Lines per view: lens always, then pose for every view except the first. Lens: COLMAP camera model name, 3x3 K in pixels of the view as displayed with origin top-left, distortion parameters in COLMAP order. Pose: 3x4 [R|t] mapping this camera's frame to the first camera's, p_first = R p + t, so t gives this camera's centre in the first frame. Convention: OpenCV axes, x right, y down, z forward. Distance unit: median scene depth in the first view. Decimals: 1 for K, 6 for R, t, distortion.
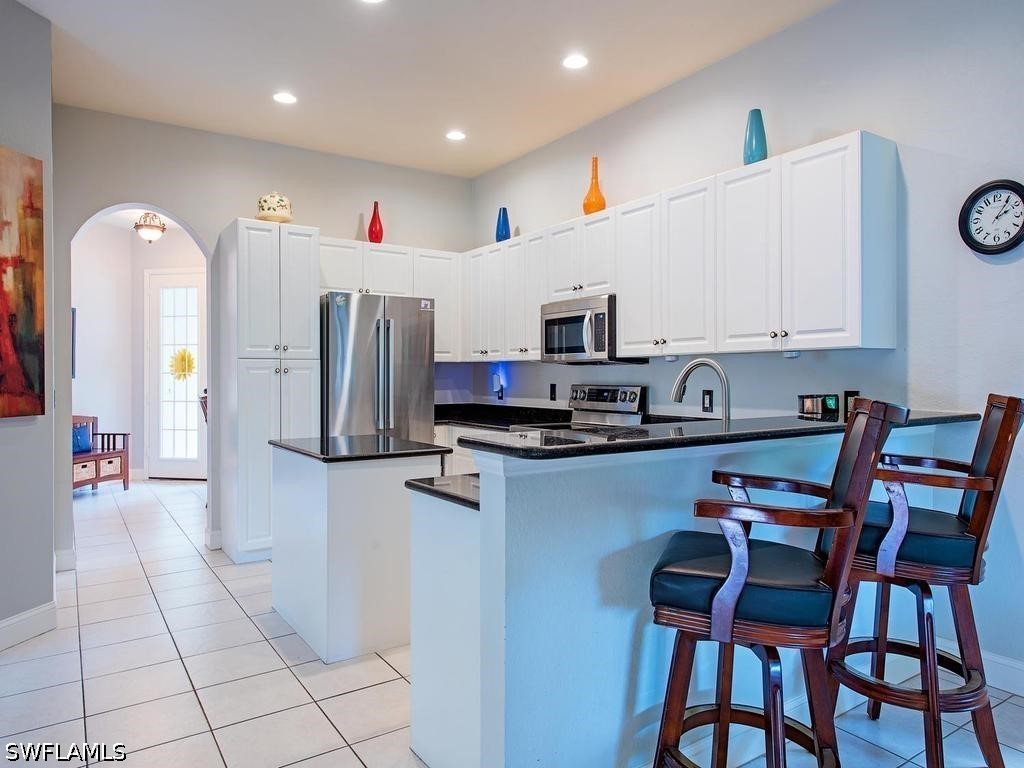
lens RADIAL K [[693.6, 0, 513.4], [0, 693.6, 374.9], [0, 0, 1]] dist [0.024099, -0.001926]
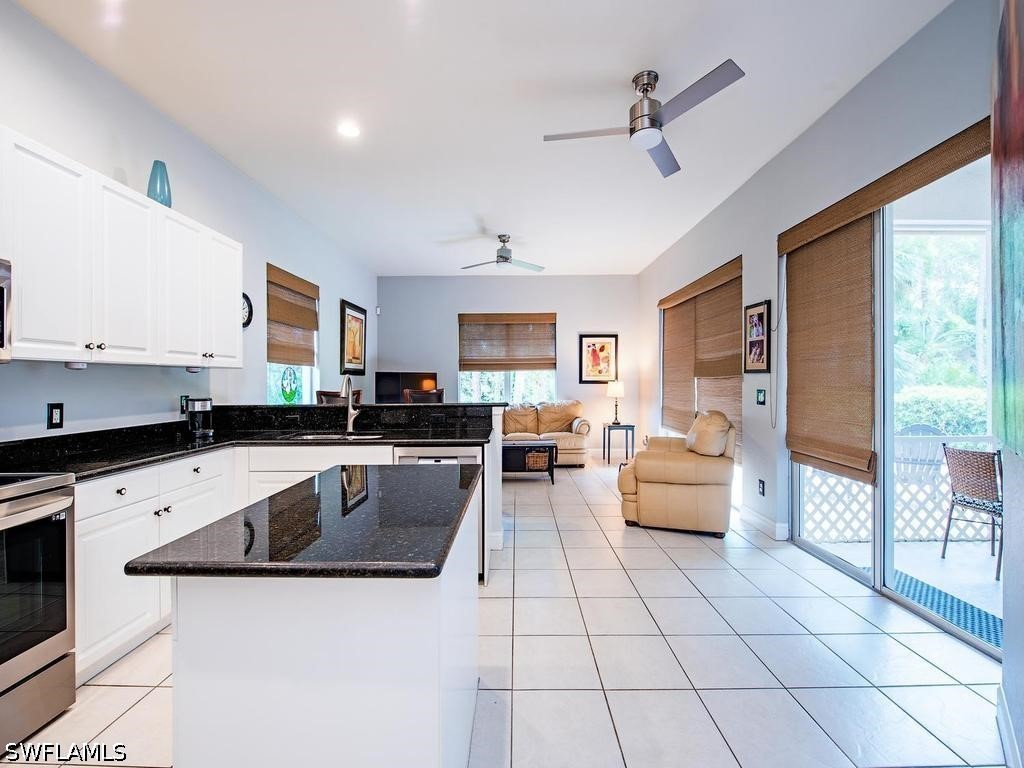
lens RADIAL K [[425.5, 0, 511.4], [0, 425.5, 385.3], [0, 0, 1]] dist [-0.000568, -0.000020]
pose [[-0.819723, -0.003322, 0.572751, -0.437084], [-0.001099, 0.999990, 0.004227, -0.002826], [-0.572760, 0.002836, -0.819719, 0.987319]]
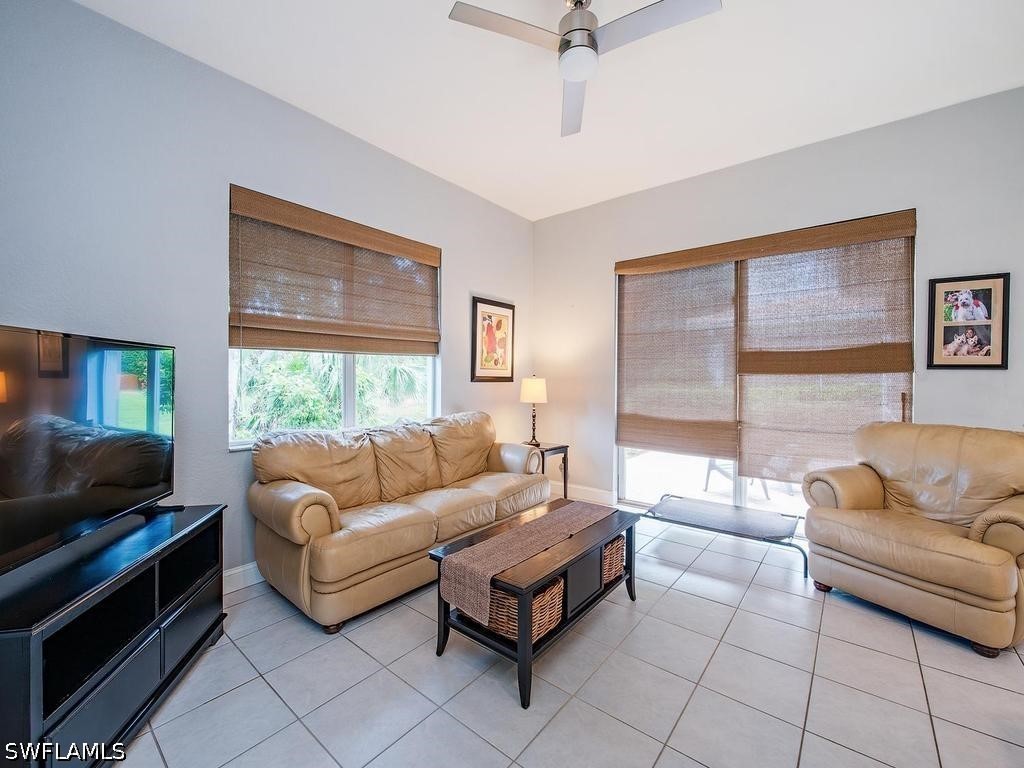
lens RADIAL K [[425.5, 0, 515.1], [0, 425.5, 376.7], [0, 0, 1]] dist [-0.000568, -0.000020]
pose [[-0.955173, -0.005674, -0.295995, -0.125950], [-0.002898, 0.999948, -0.009816, -0.003385], [0.296035, -0.008518, -0.955139, 0.793253]]
